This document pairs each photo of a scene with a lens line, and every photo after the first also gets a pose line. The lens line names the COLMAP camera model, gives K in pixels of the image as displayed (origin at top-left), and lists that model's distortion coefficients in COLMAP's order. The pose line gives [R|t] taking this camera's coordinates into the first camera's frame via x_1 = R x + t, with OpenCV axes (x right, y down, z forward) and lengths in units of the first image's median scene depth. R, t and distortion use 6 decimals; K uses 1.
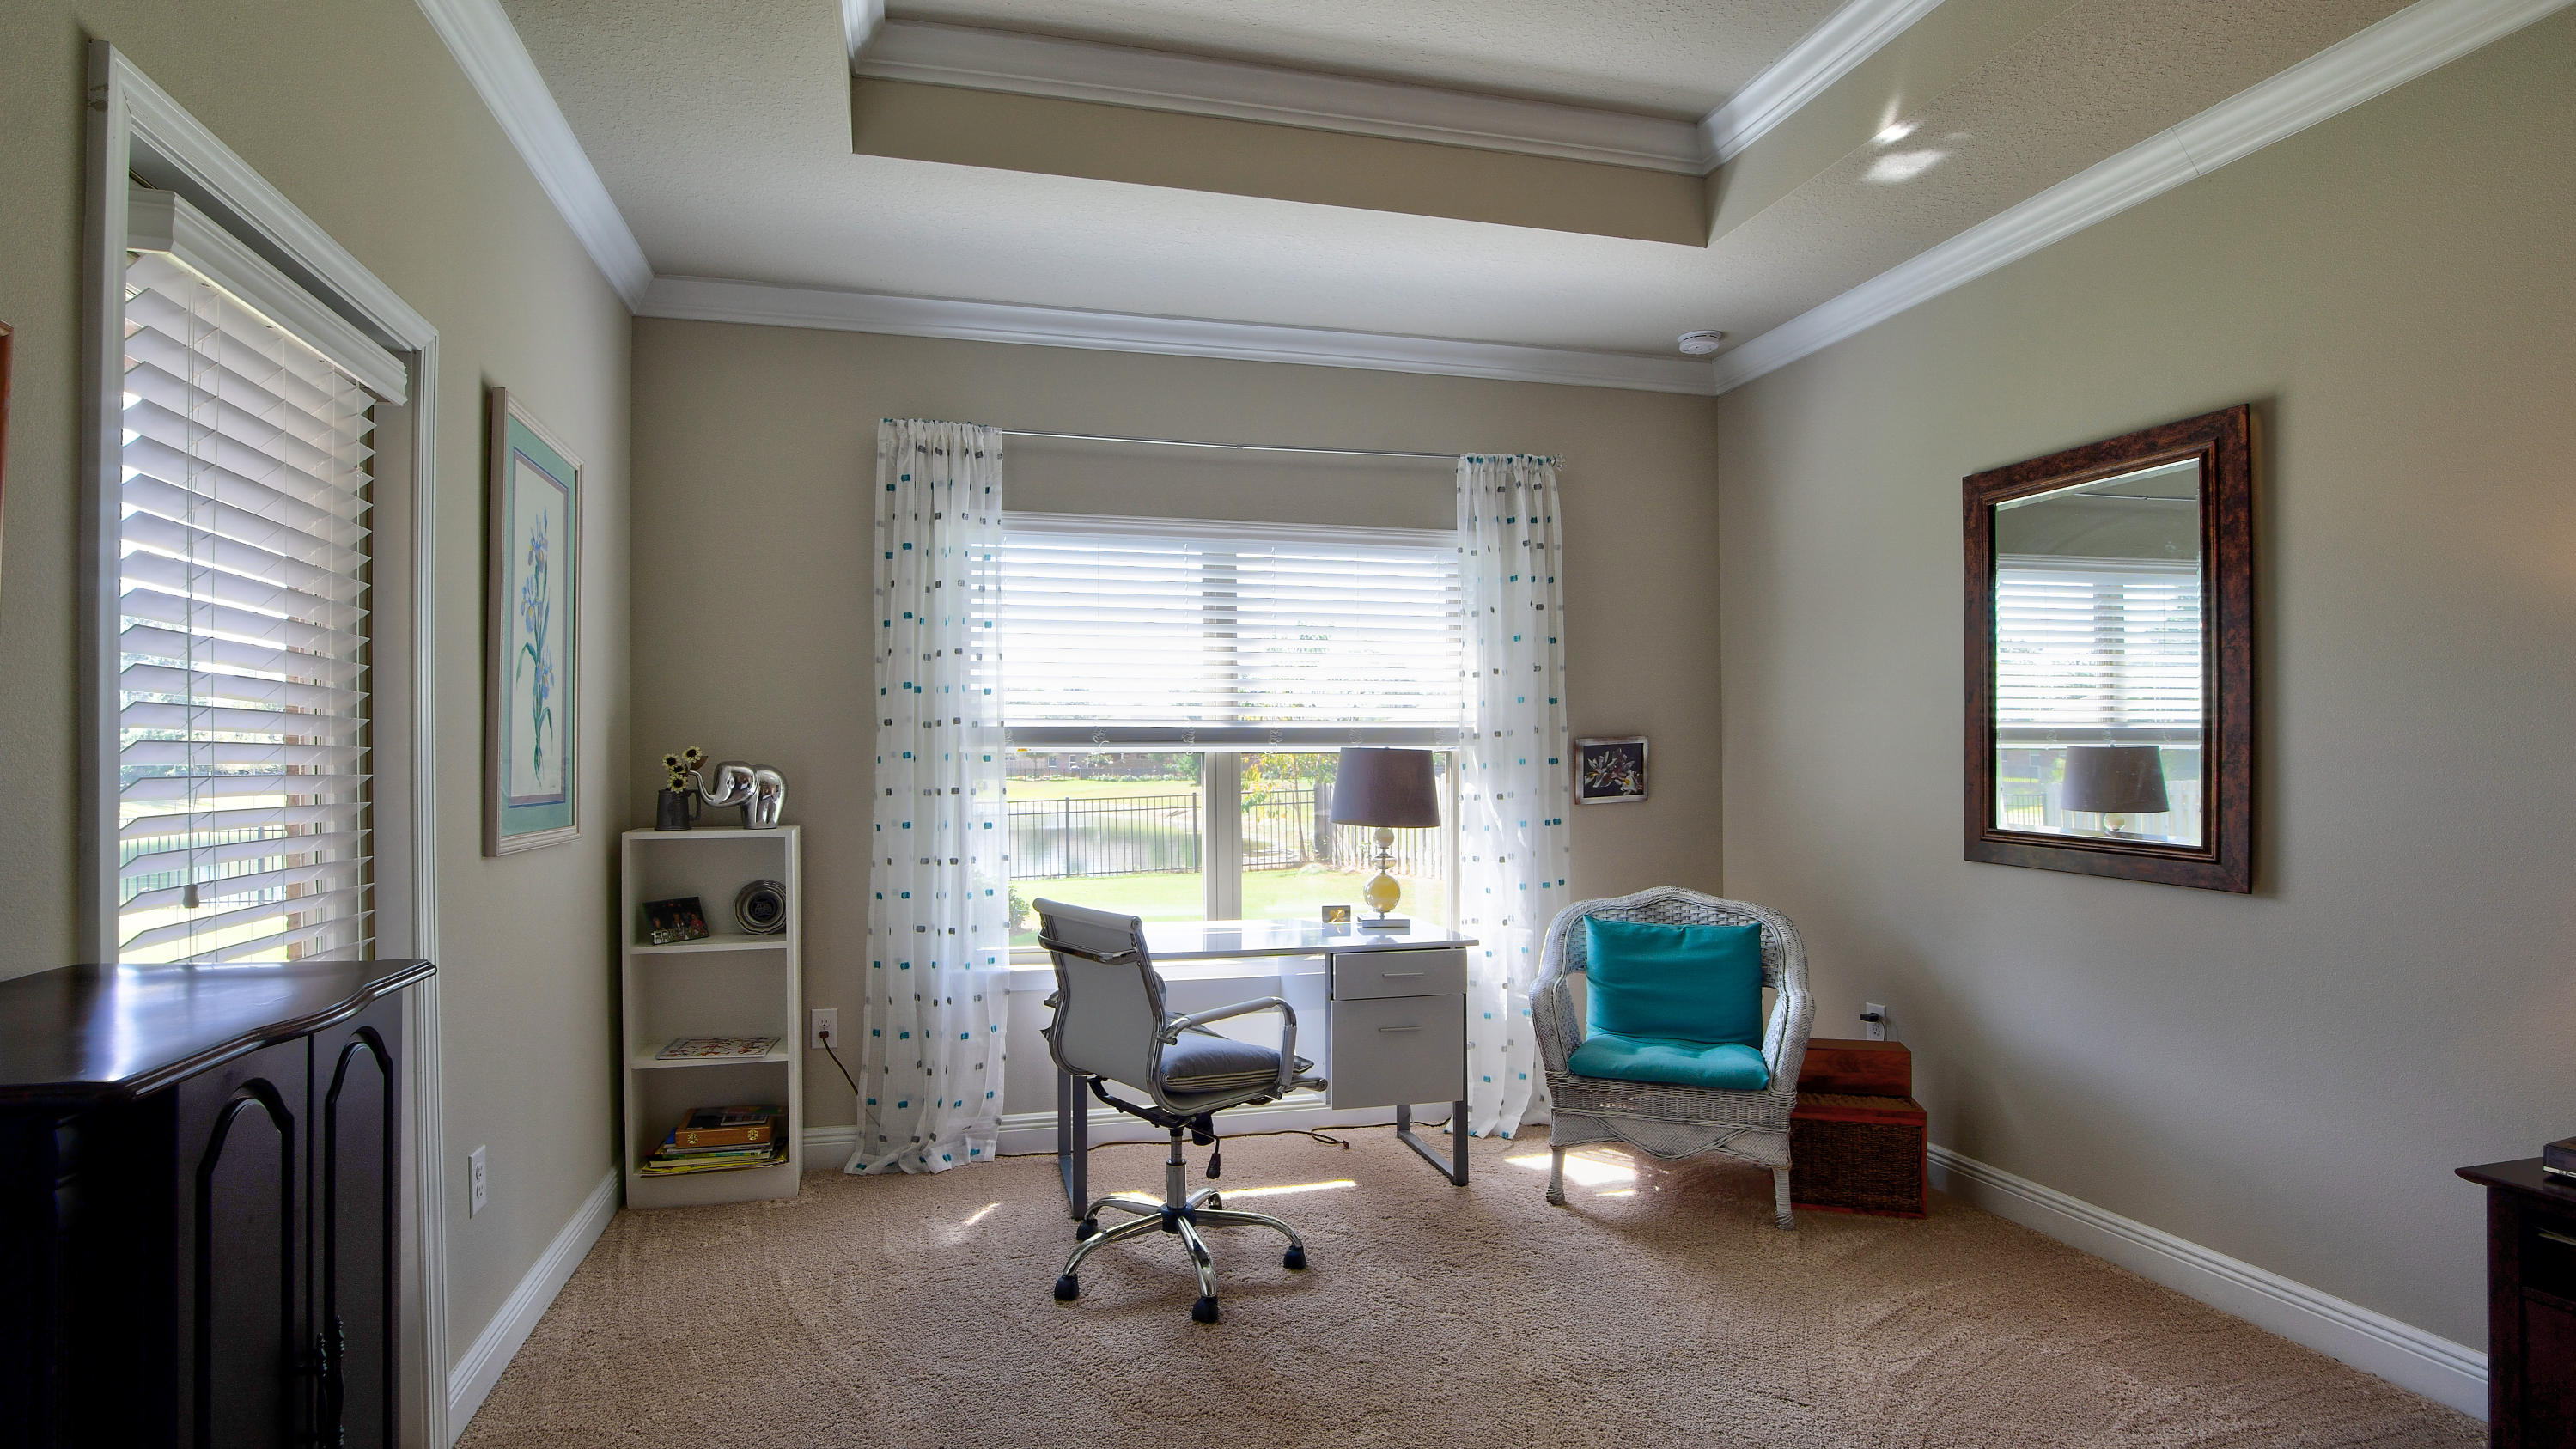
lens RADIAL K [[1190.2, 0, 1290.1], [0, 1190.2, 749.5], [0, 0, 1]] dist [-0.032452, 0.000220]
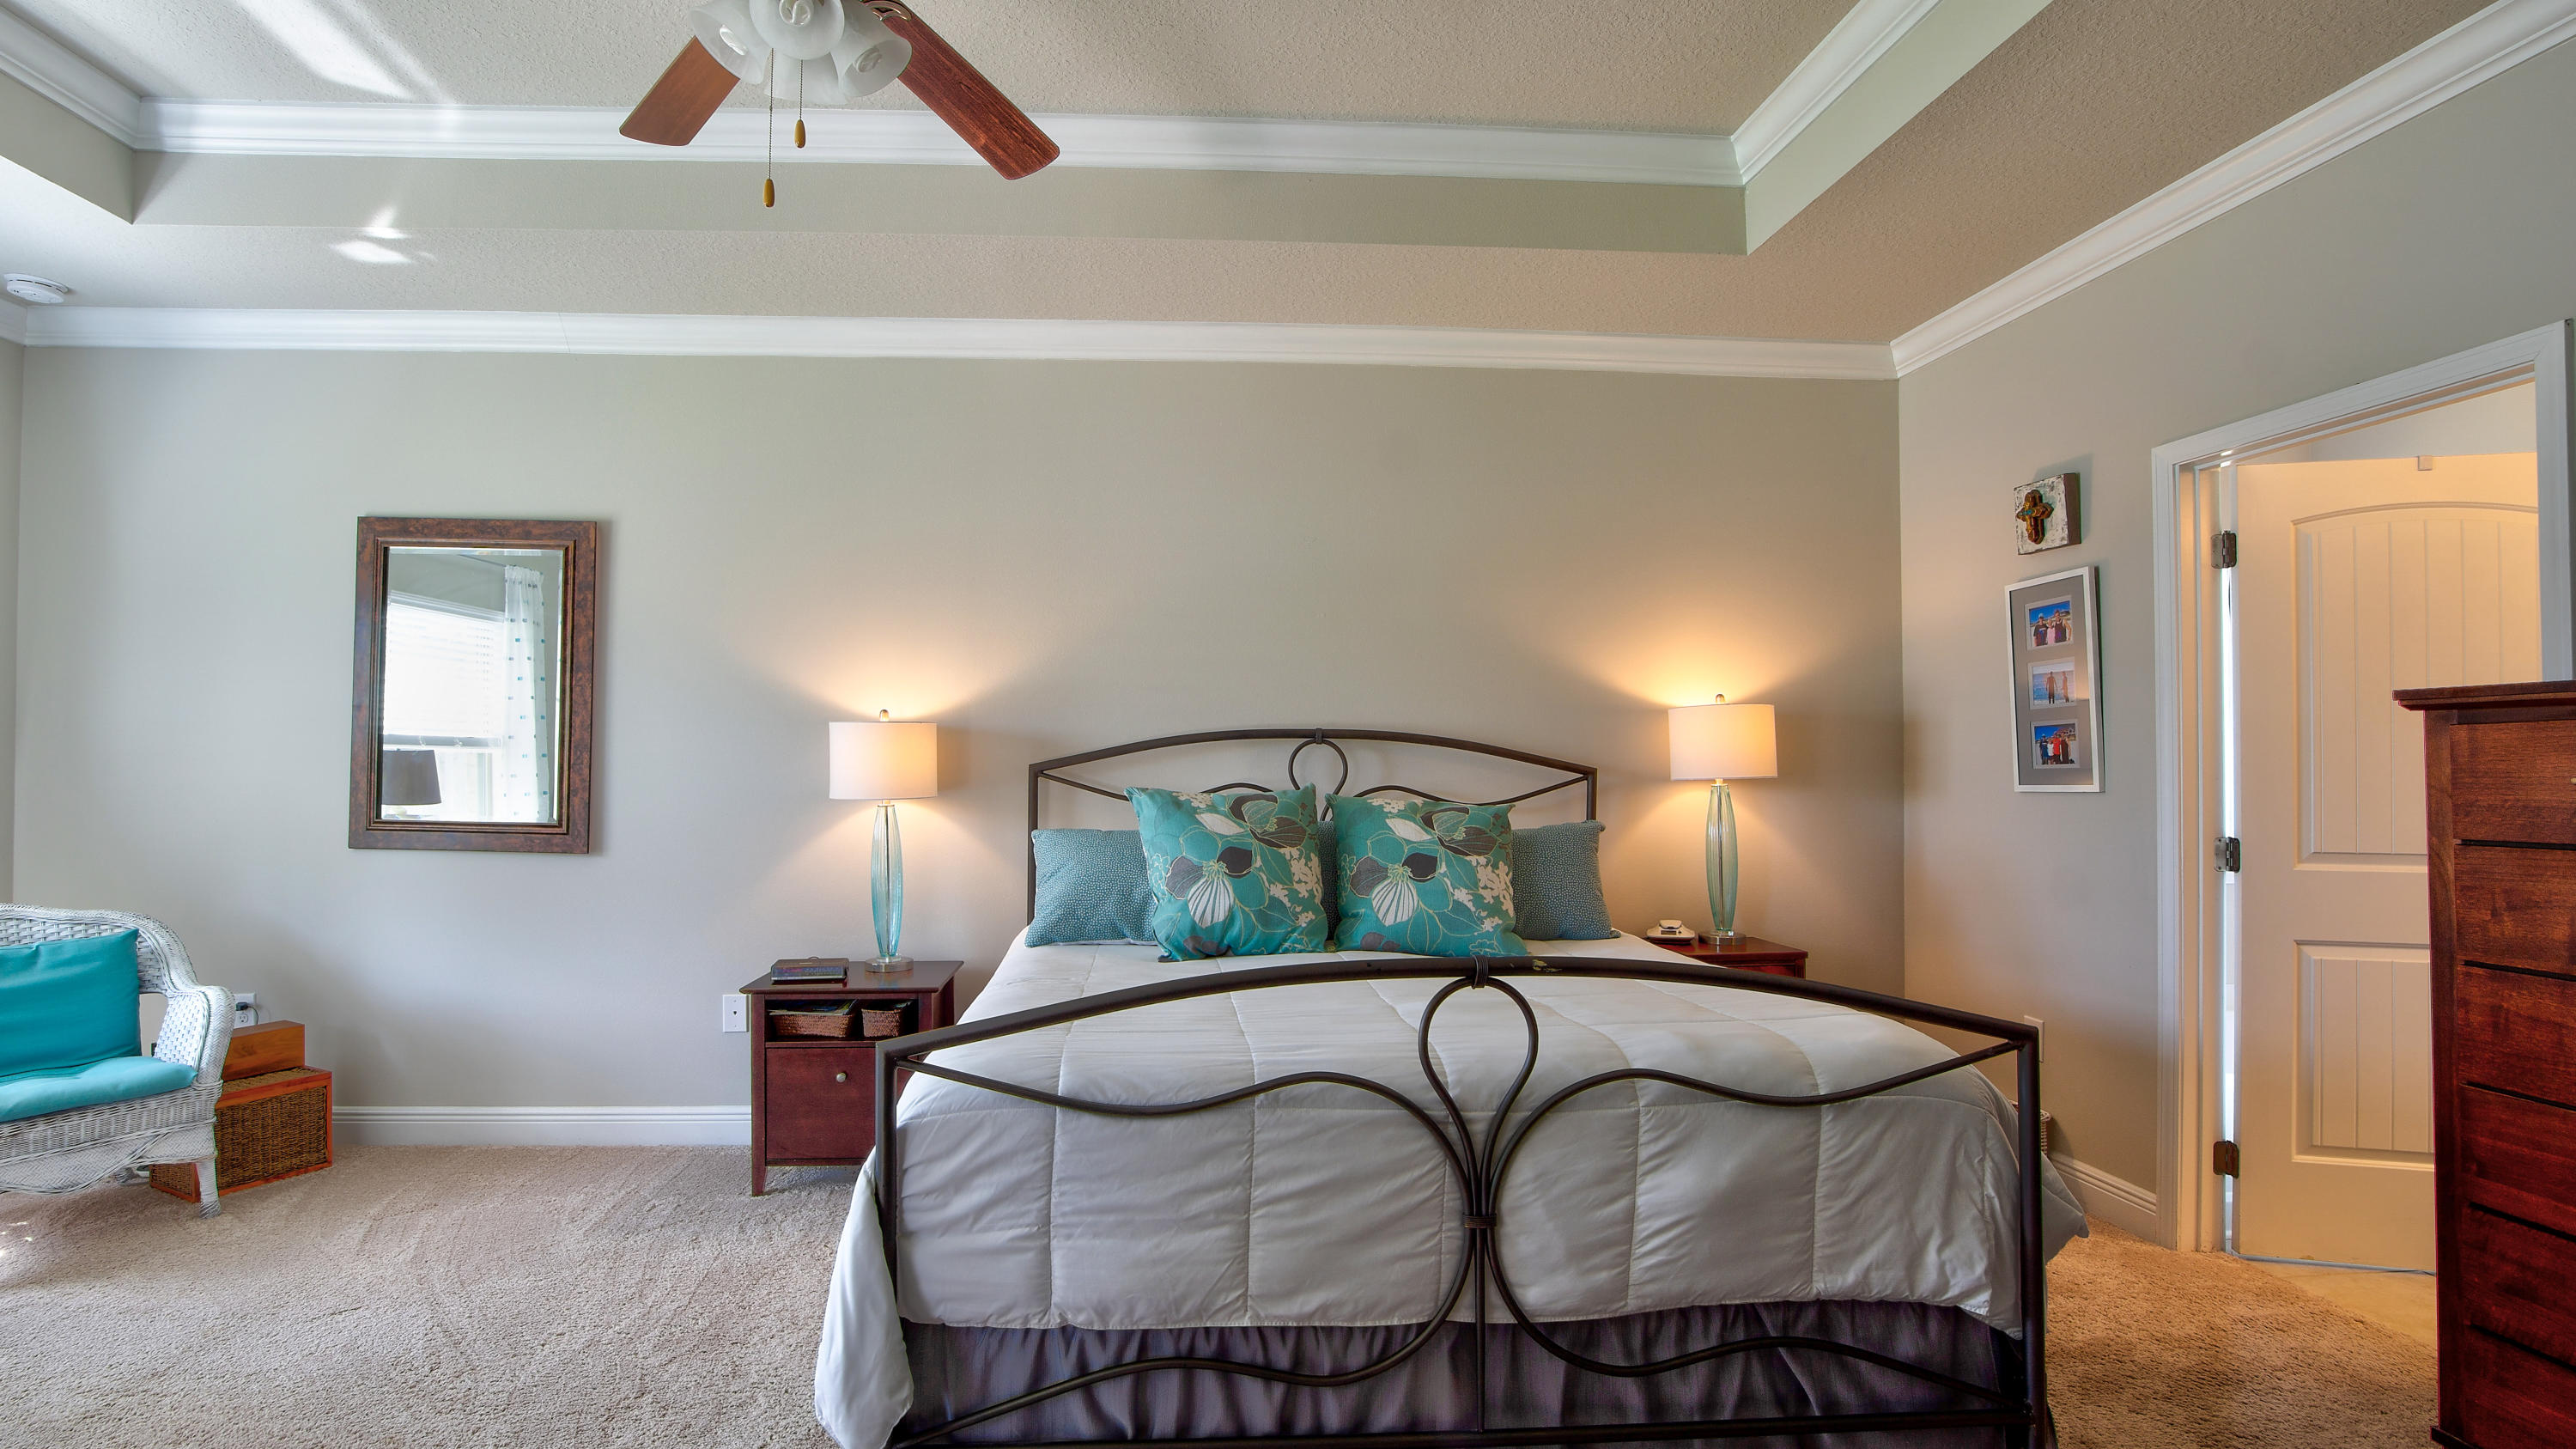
lens RADIAL K [[1190.4, 0, 1269.5], [0, 1190.4, 728.8], [0, 0, 1]] dist [-0.032452, 0.000220]
pose [[0.130362, 0.031657, 0.990961, -0.458292], [-0.010640, 0.999477, -0.030530, 0.002497], [-0.991409, -0.006564, 0.130631, -0.042860]]
